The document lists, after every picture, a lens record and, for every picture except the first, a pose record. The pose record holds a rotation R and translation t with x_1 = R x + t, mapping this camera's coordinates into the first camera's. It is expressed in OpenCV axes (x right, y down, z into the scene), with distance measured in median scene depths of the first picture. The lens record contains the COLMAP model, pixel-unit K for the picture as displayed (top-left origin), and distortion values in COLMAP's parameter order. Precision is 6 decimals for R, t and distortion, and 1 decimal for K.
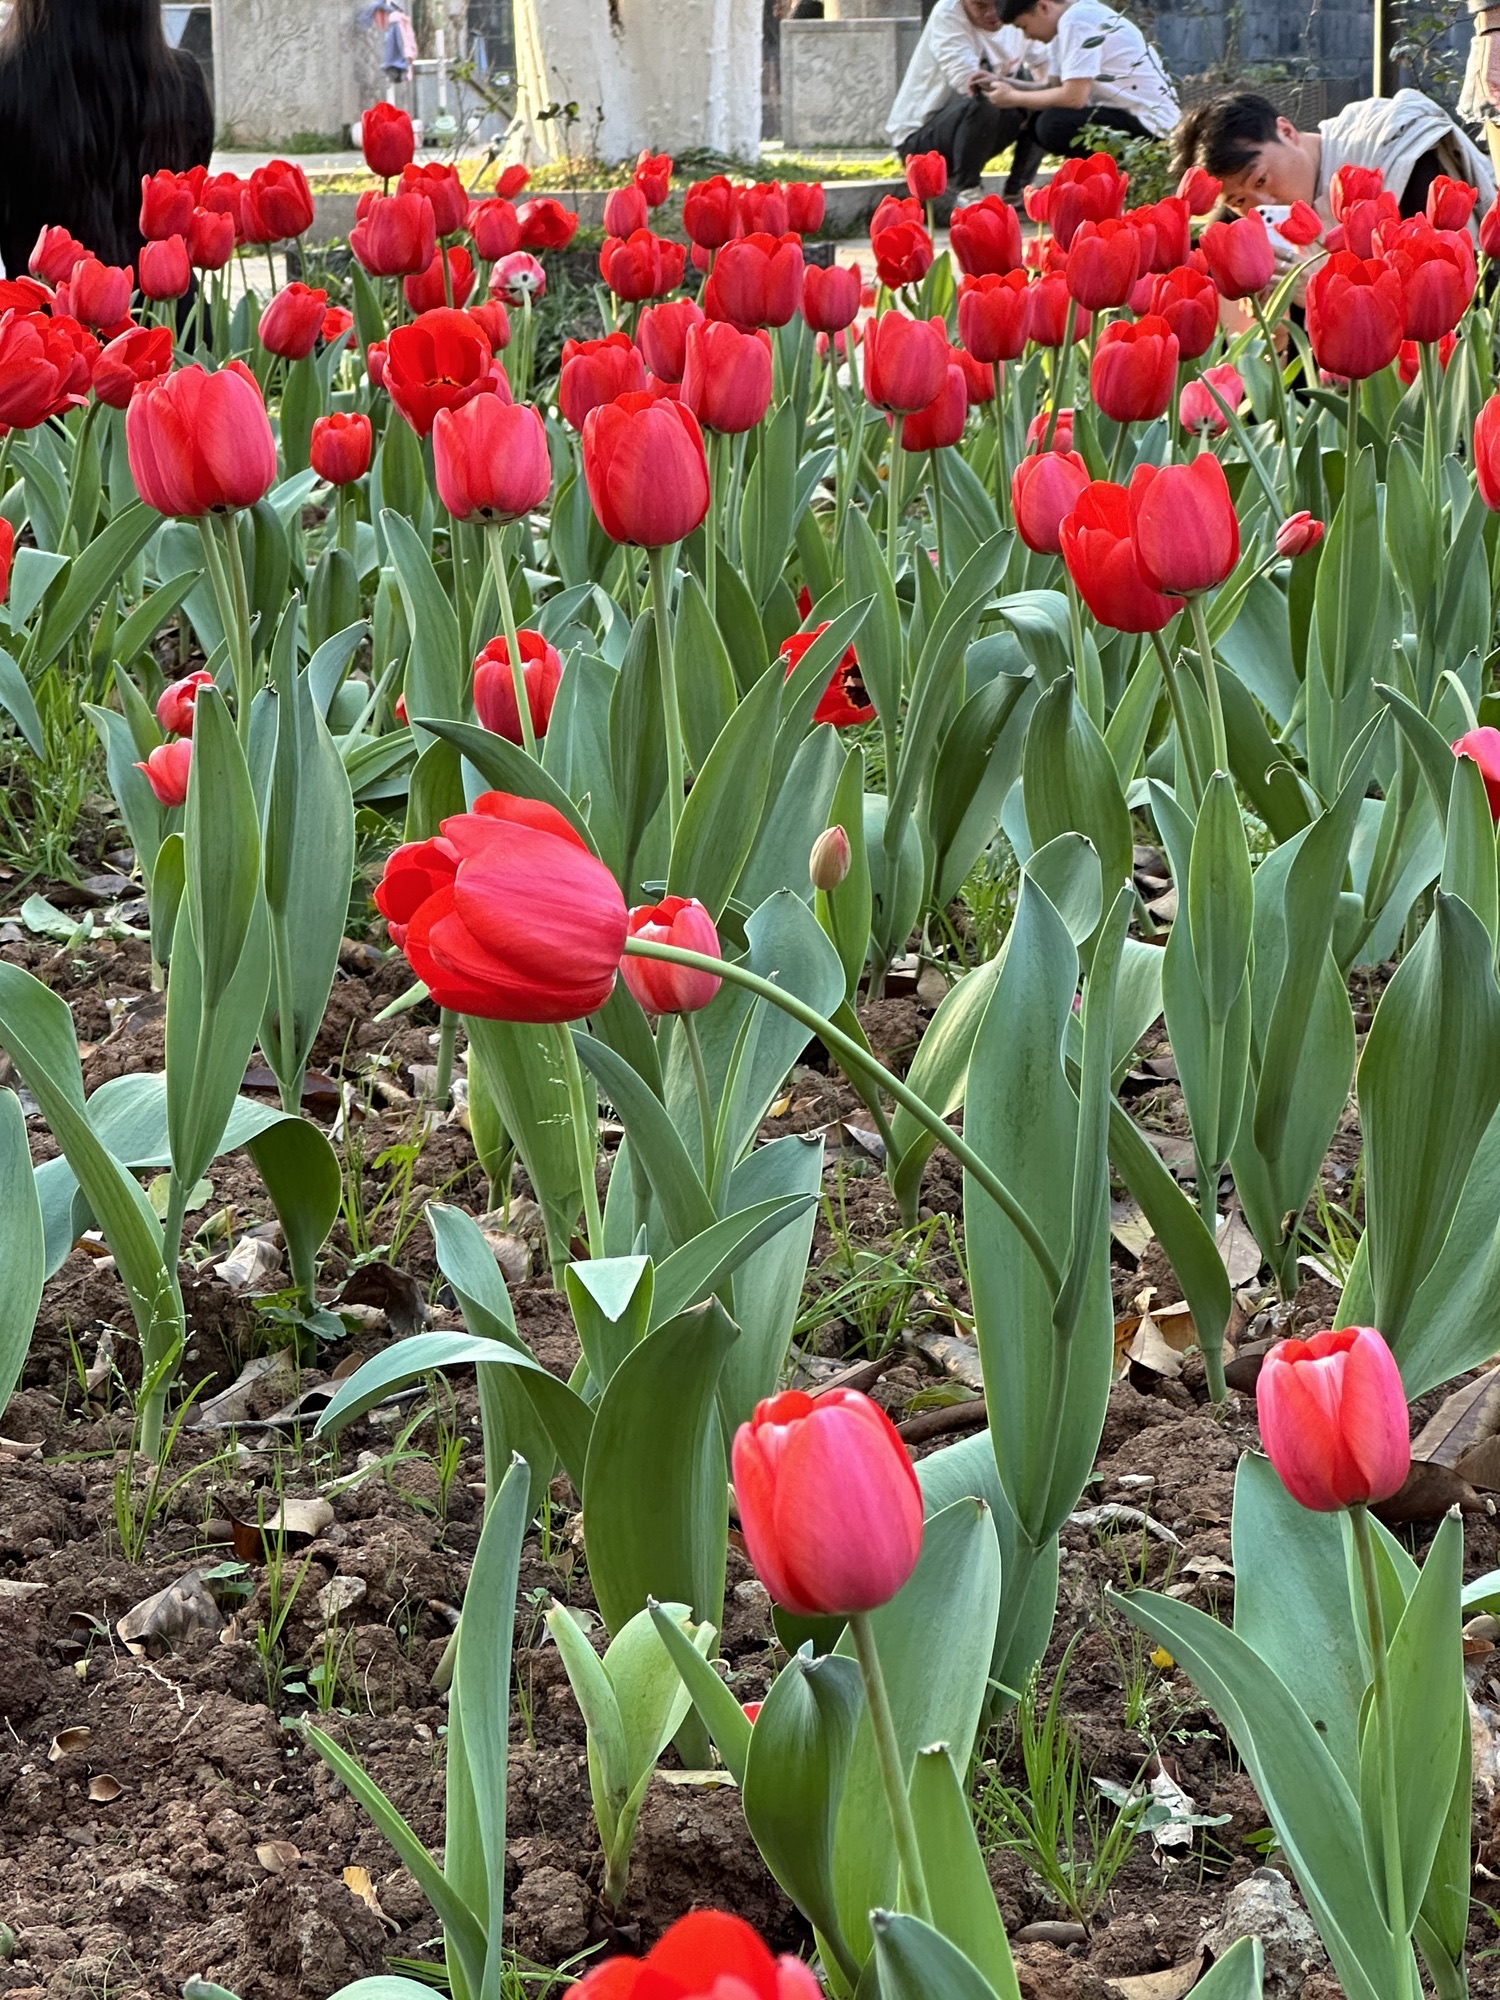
lens RADIAL K [[6027.8, 0, 750.0], [0, 6027.8, 1000.0], [0, 0, 1]] dist [-0.729761, 16.576332]
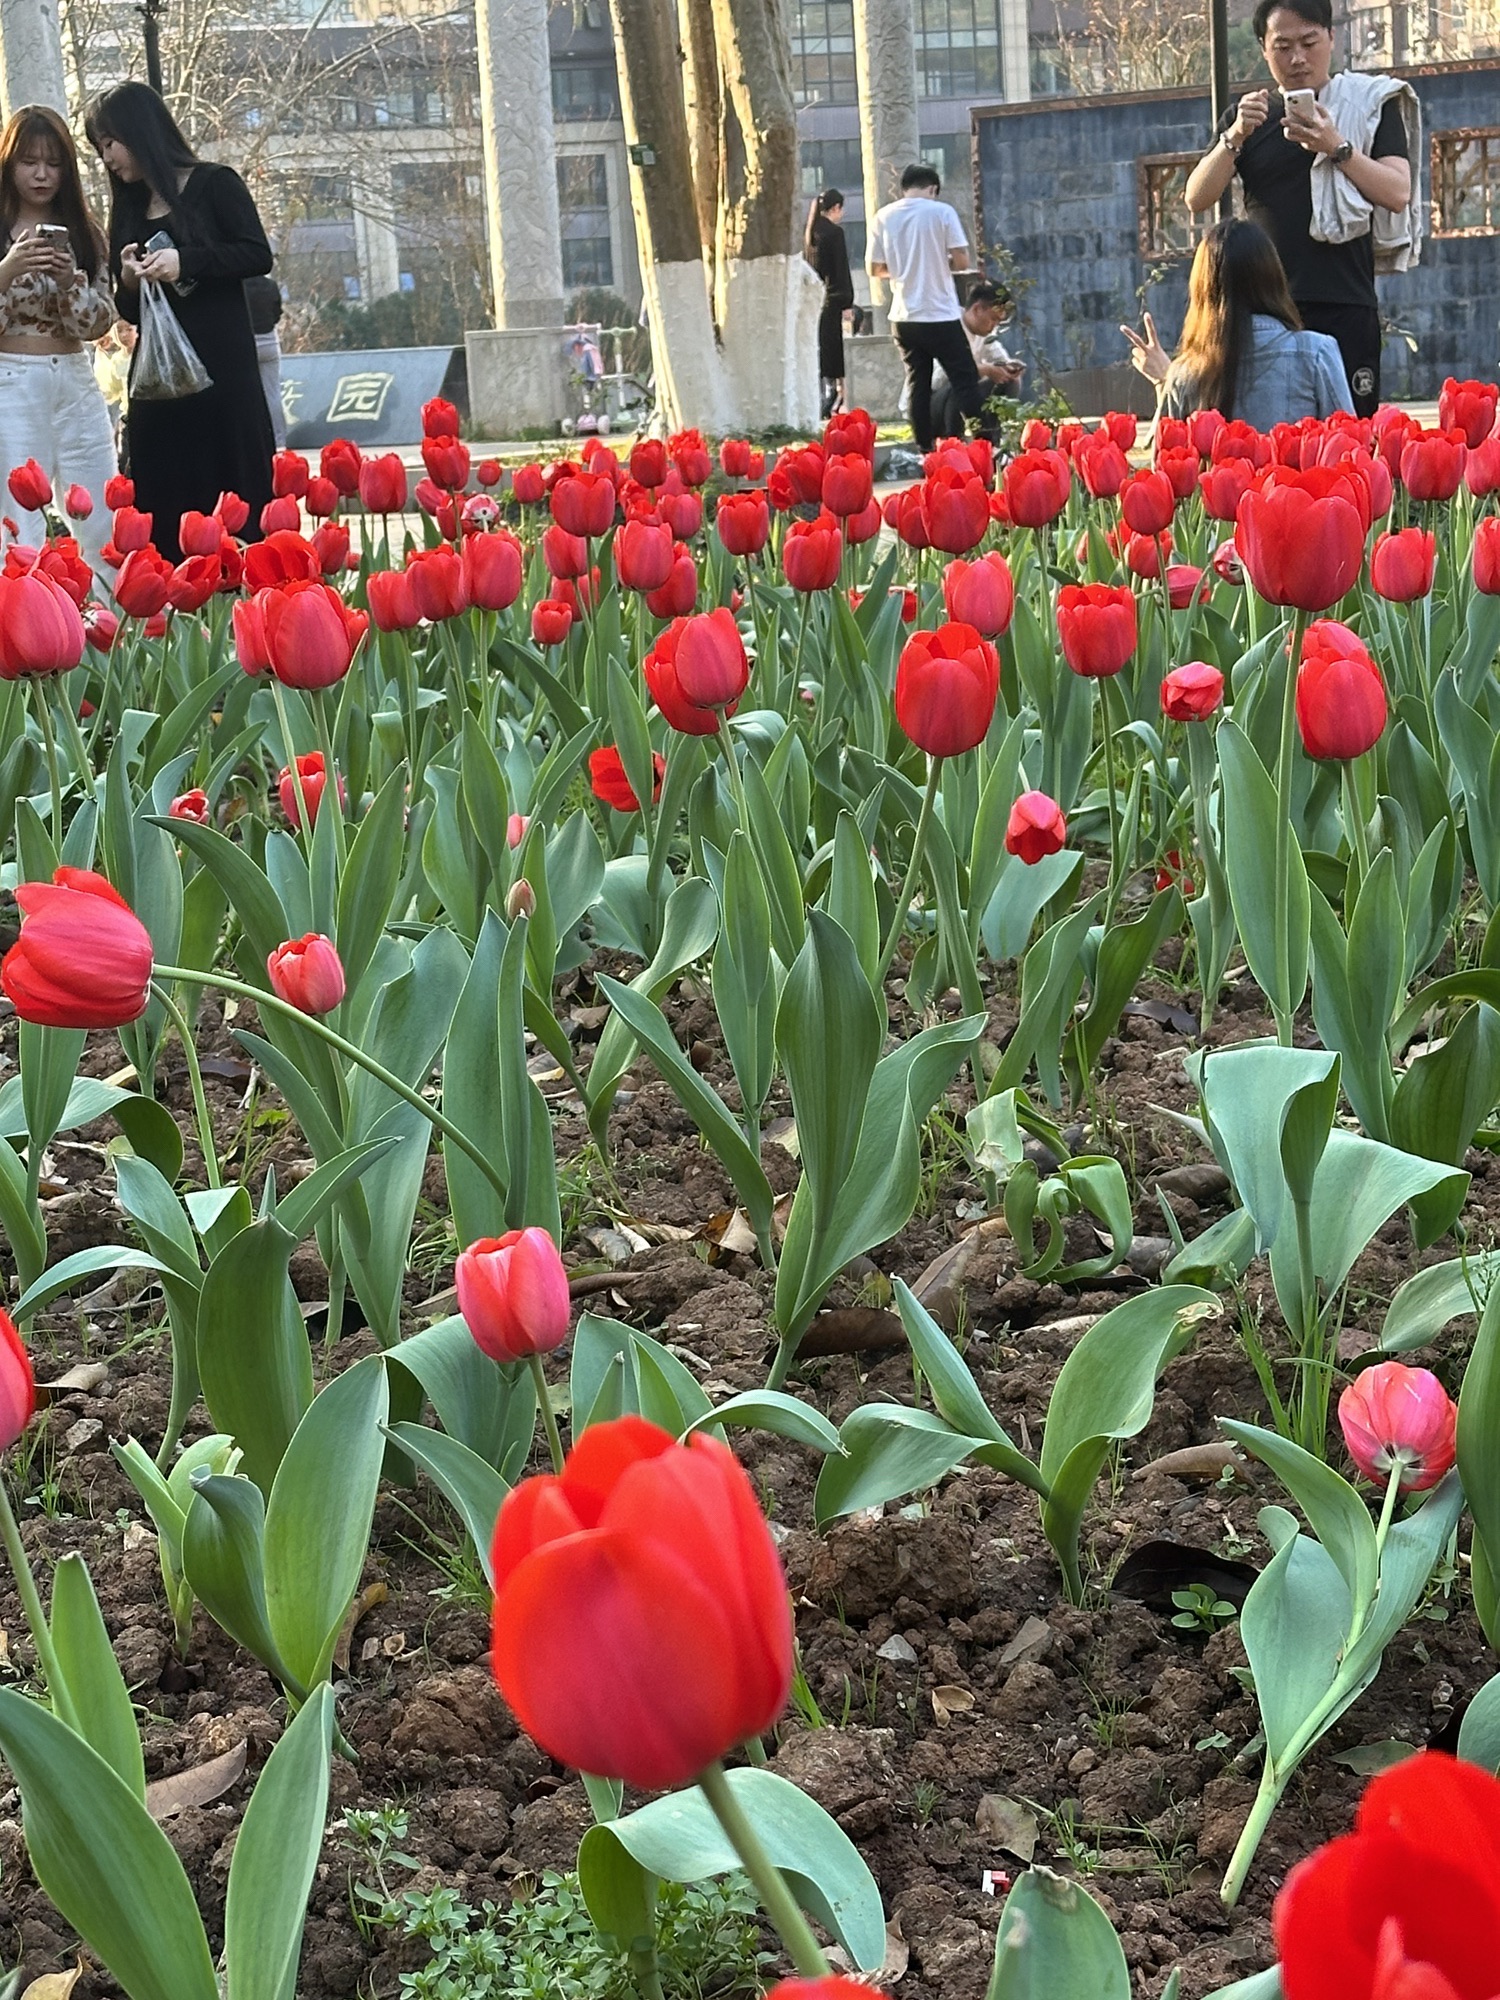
lens RADIAL K [[3999.6, 0, 750.0], [0, 3999.6, 1000.0], [0, 0, 1]] dist [0.008386, 0.013053]
pose [[0.998865, -0.039952, -0.025931, 0.101564], [0.039979, 0.999200, 0.000529, 0.001983], [0.025889, -0.001565, 0.999664, 0.043491]]
